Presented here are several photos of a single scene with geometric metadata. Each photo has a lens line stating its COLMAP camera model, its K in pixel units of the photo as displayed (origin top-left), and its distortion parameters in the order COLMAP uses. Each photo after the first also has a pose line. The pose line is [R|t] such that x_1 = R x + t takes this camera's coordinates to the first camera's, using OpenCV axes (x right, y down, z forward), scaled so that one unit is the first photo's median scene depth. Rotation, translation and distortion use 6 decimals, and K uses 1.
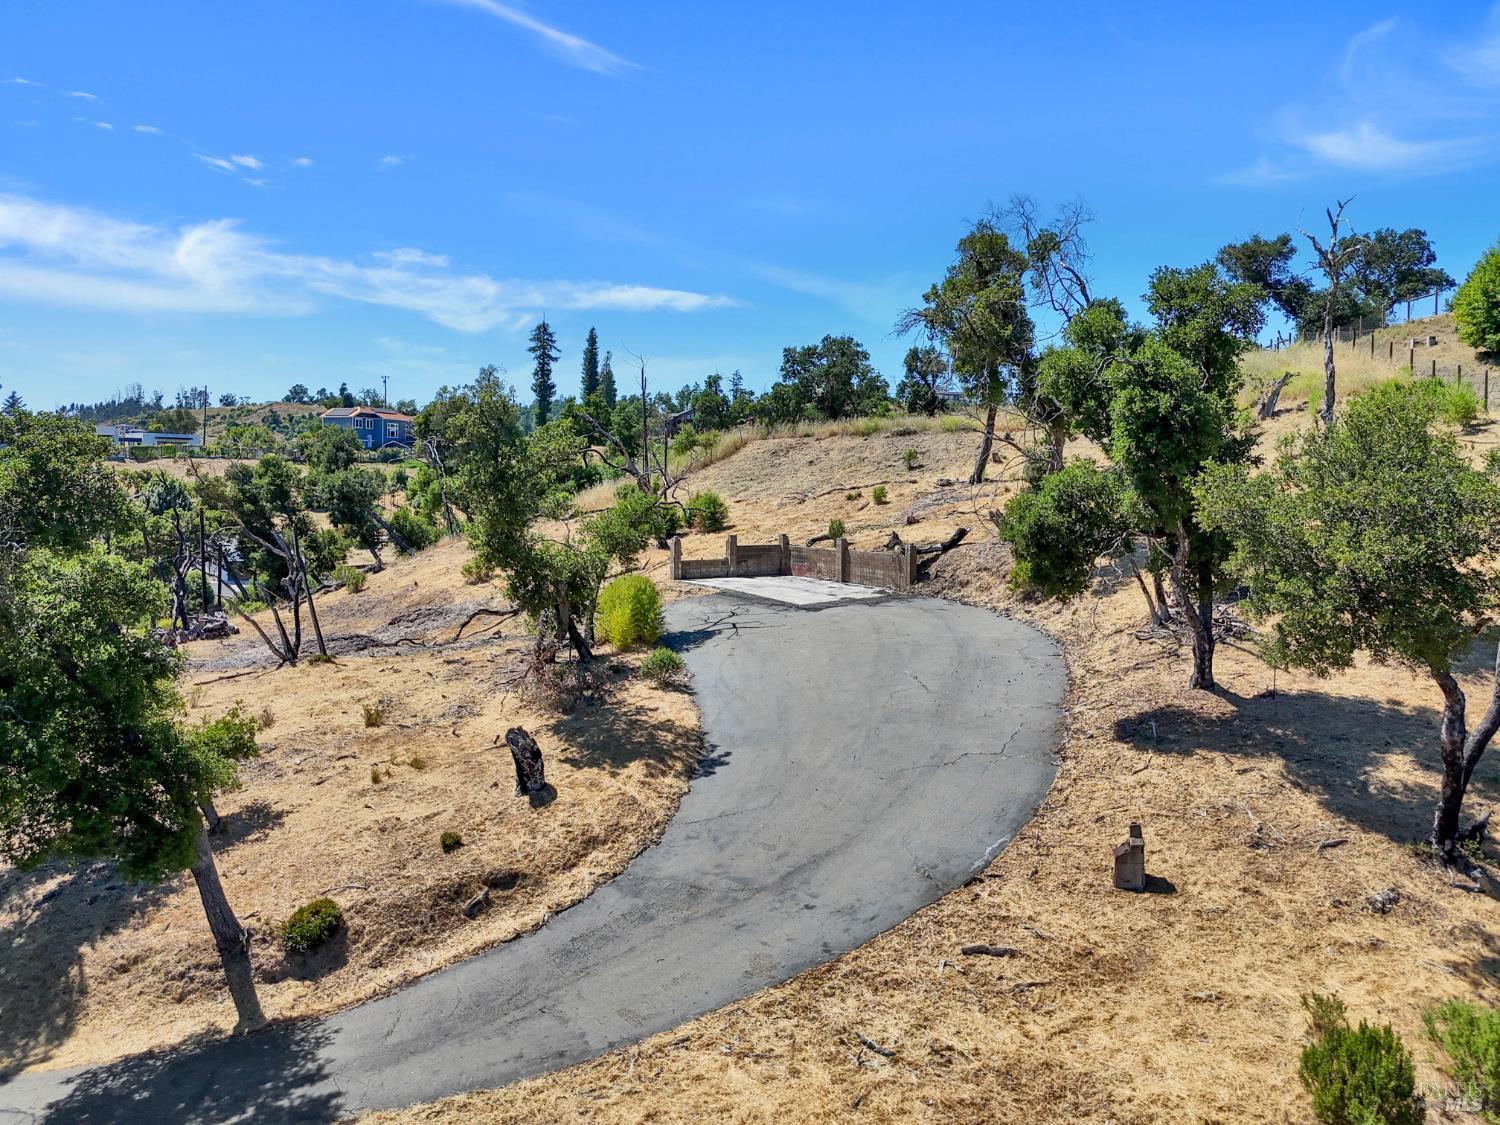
lens RADIAL K [[1151.9, 0, 737.7], [0, 1151.9, 493.5], [0, 0, 1]] dist [0.062346, -0.046377]
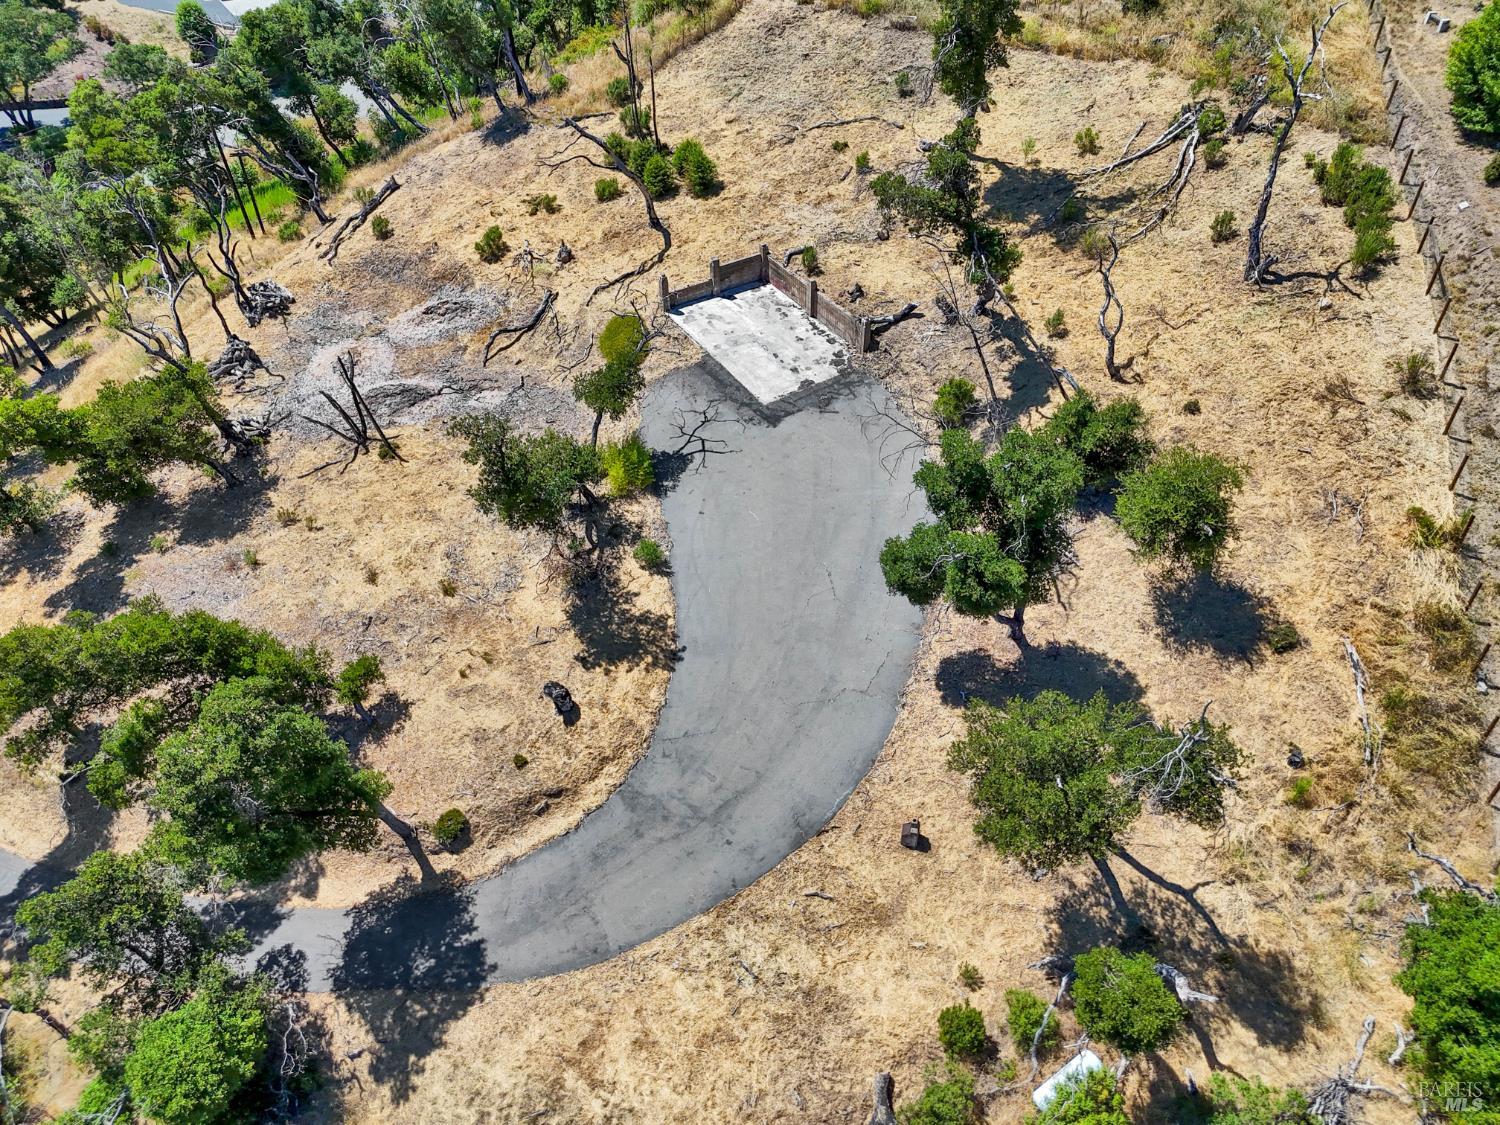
lens RADIAL K [[1118.8, 0, 750.0], [0, 1118.8, 562.5], [0, 0, 1]] dist [0.070752, -0.047897]
pose [[0.999568, 0.000903, -0.029390, 0.124522], [0.018720, 0.751251, 0.659751, -0.948034], [0.022675, -0.660016, 0.750909, -0.004100]]
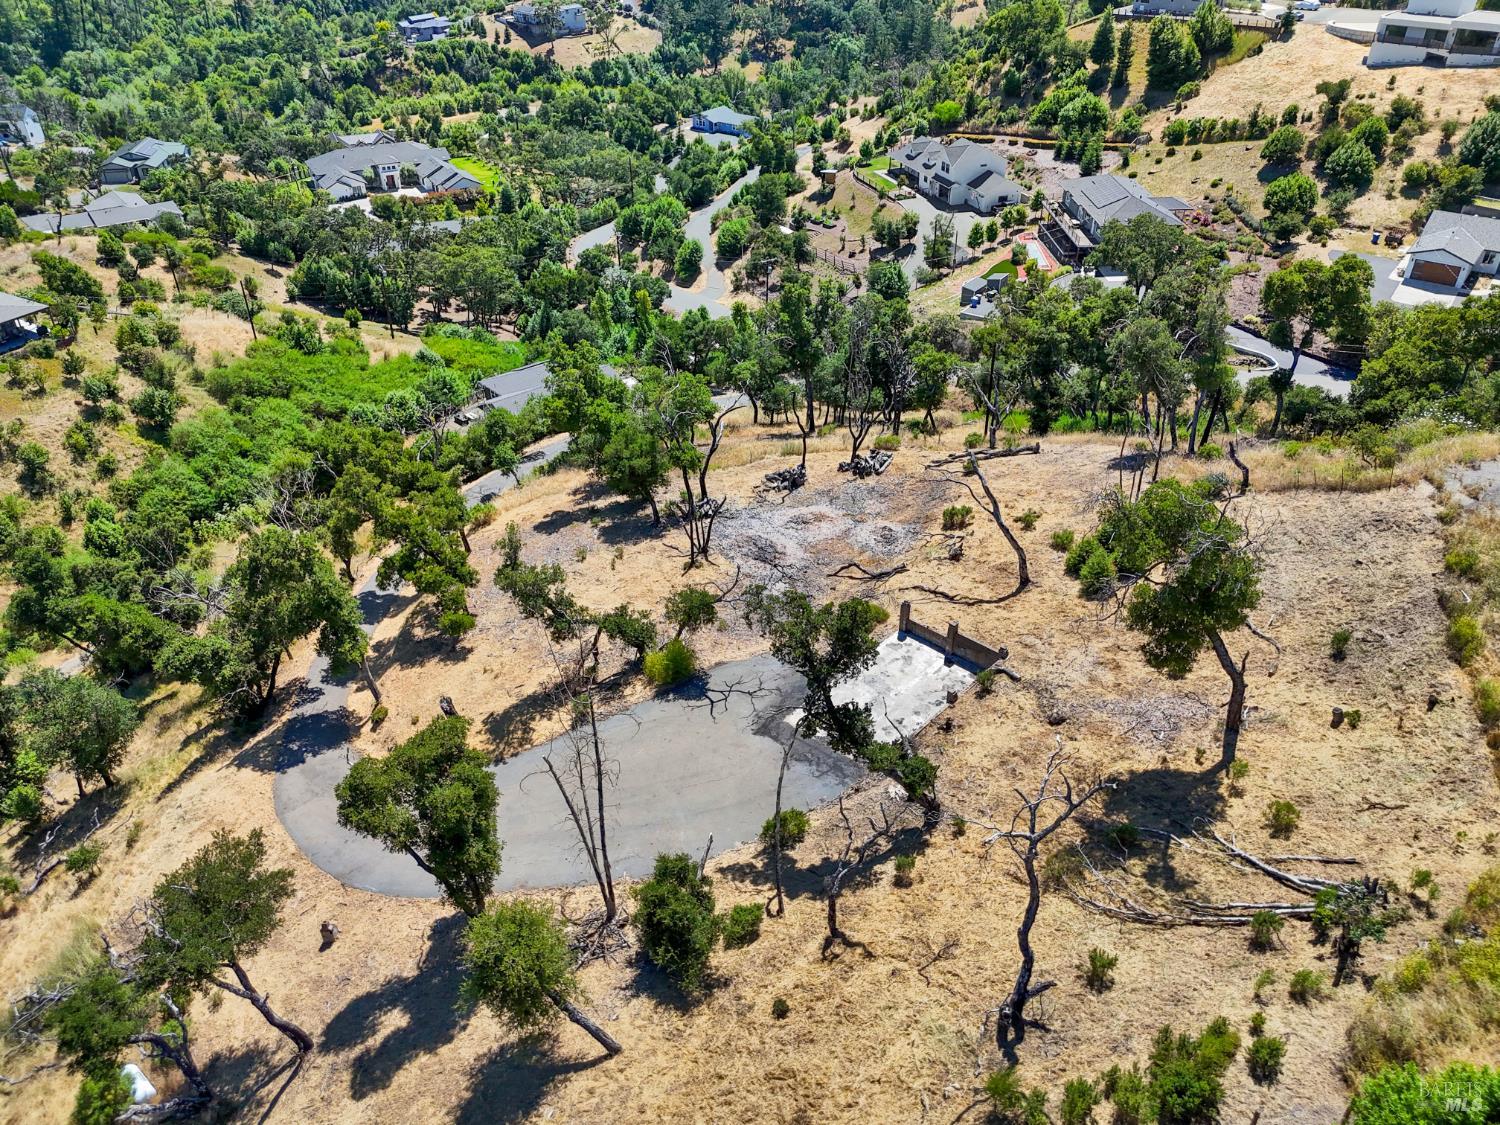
lens RADIAL K [[1105.3, 0, 750.7], [0, 1105.3, 559.2], [0, 0, 1]] dist [0.071512, -0.067118]
pose [[0.252958, 0.532569, -0.807702, 1.622880], [-0.007074, 0.835849, 0.548913, -1.257838], [0.967451, -0.133138, 0.215203, 1.214283]]
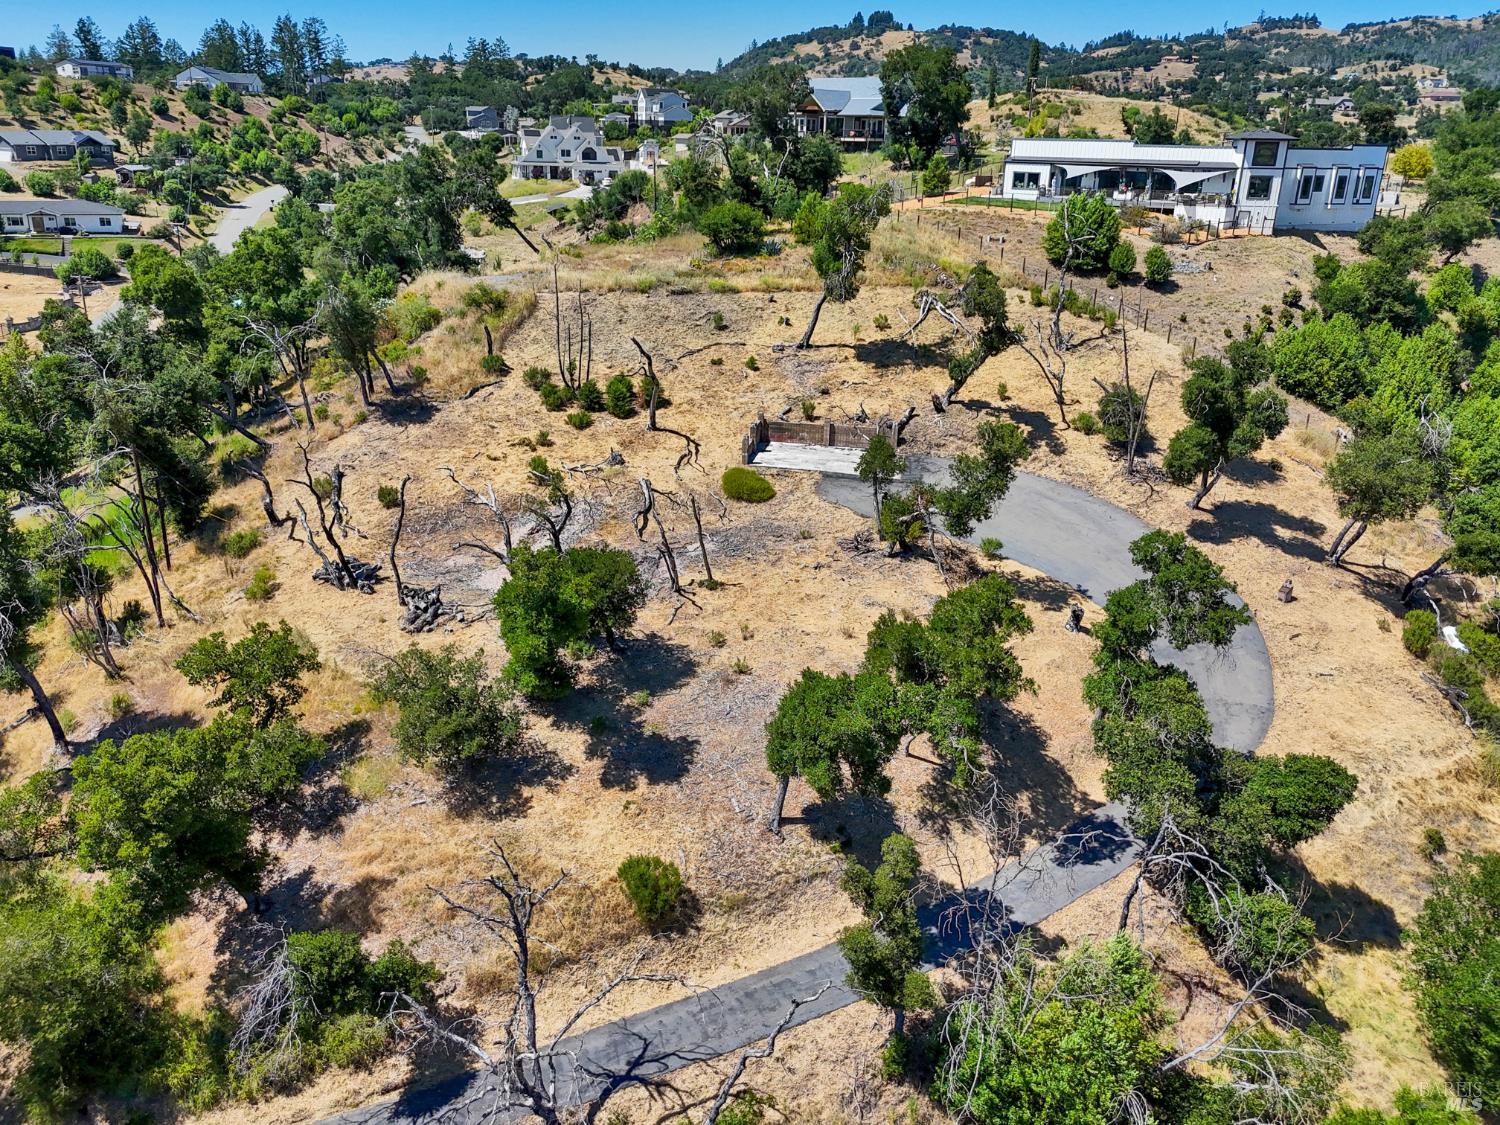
lens RADIAL K [[1154.0, 0, 731.5], [0, 1154.0, 554.0], [0, 0, 1]] dist [0.071178, -0.071060]
pose [[0.697225, -0.238707, 0.675941, -2.114296], [-0.010935, 0.939278, 0.342982, -0.616837], [-0.716769, -0.246527, 0.652278, 0.124682]]
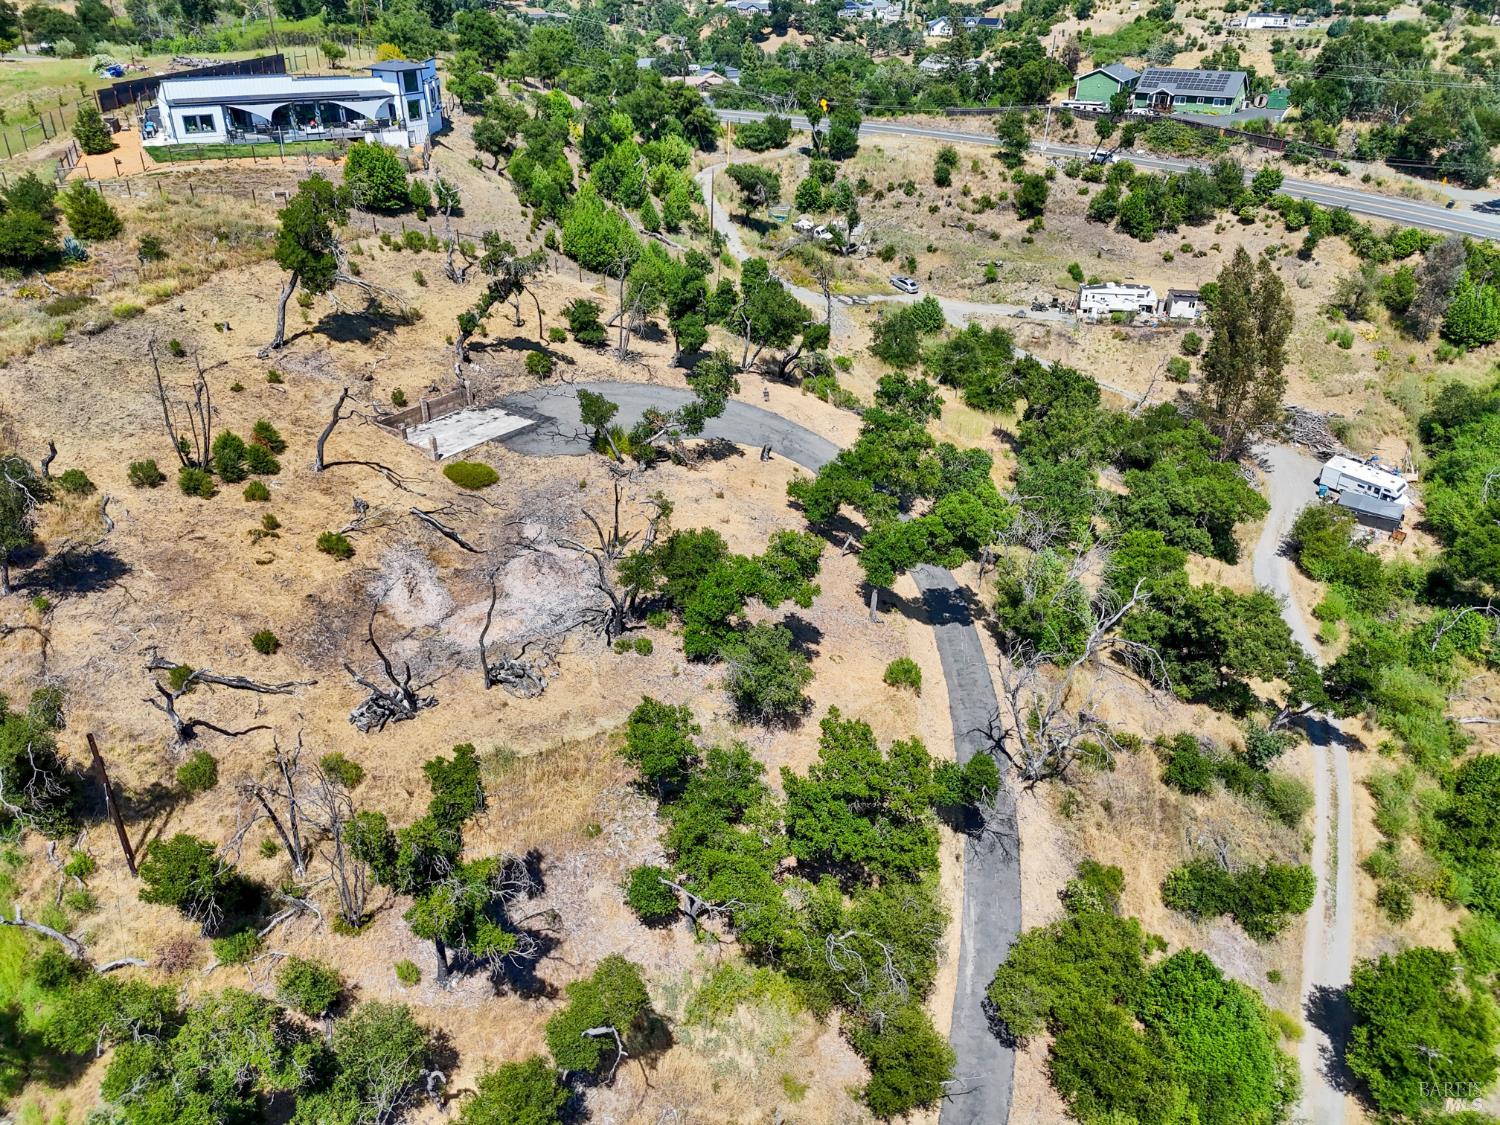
lens RADIAL K [[1119.1, 0, 755.1], [0, 1119.1, 564.8], [0, 0, 1]] dist [0.065648, -0.059580]
pose [[-0.388726, -0.460146, 0.798221, -3.027429], [-0.007506, 0.867910, 0.496664, -1.132191], [-0.921323, 0.187075, -0.340833, 2.311728]]
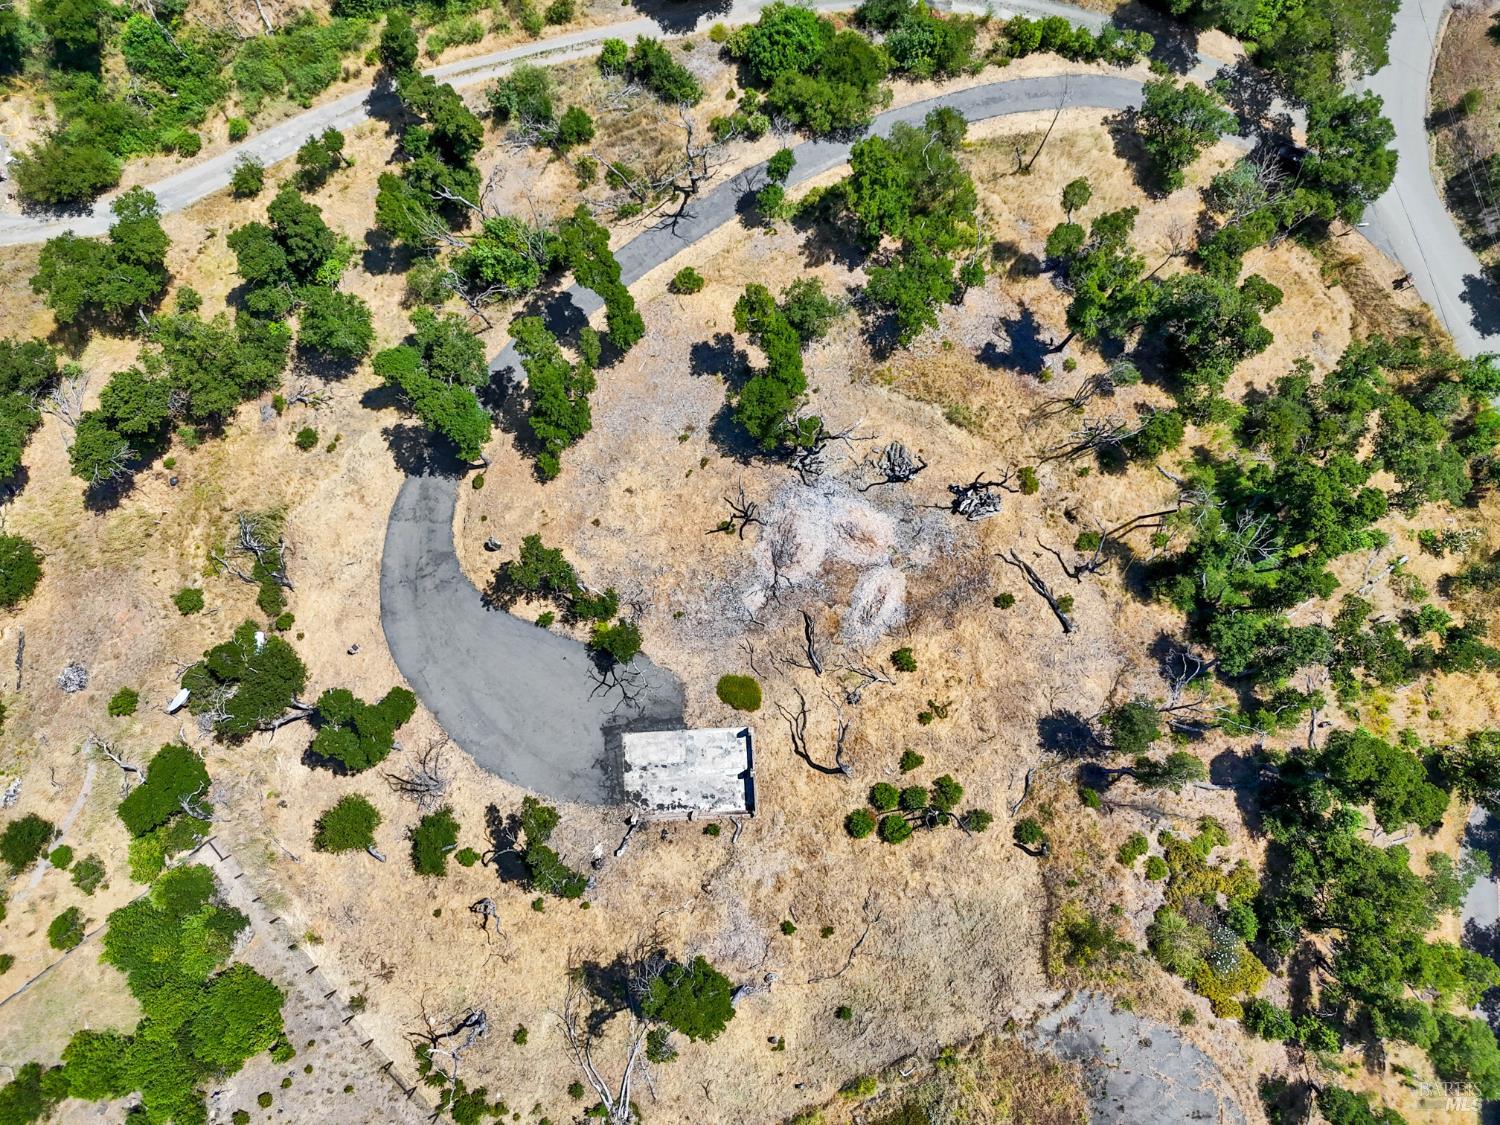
lens RADIAL K [[1064.4, 0, 769.1], [0, 1064.4, 562.4], [0, 0, 1]] dist [0.060468, -0.046721]
pose [[-0.498144, 0.867008, 0.012248, -0.604438], [0.003476, -0.012128, 0.999920, -2.980765], [0.867088, 0.498147, 0.003028, 1.807852]]
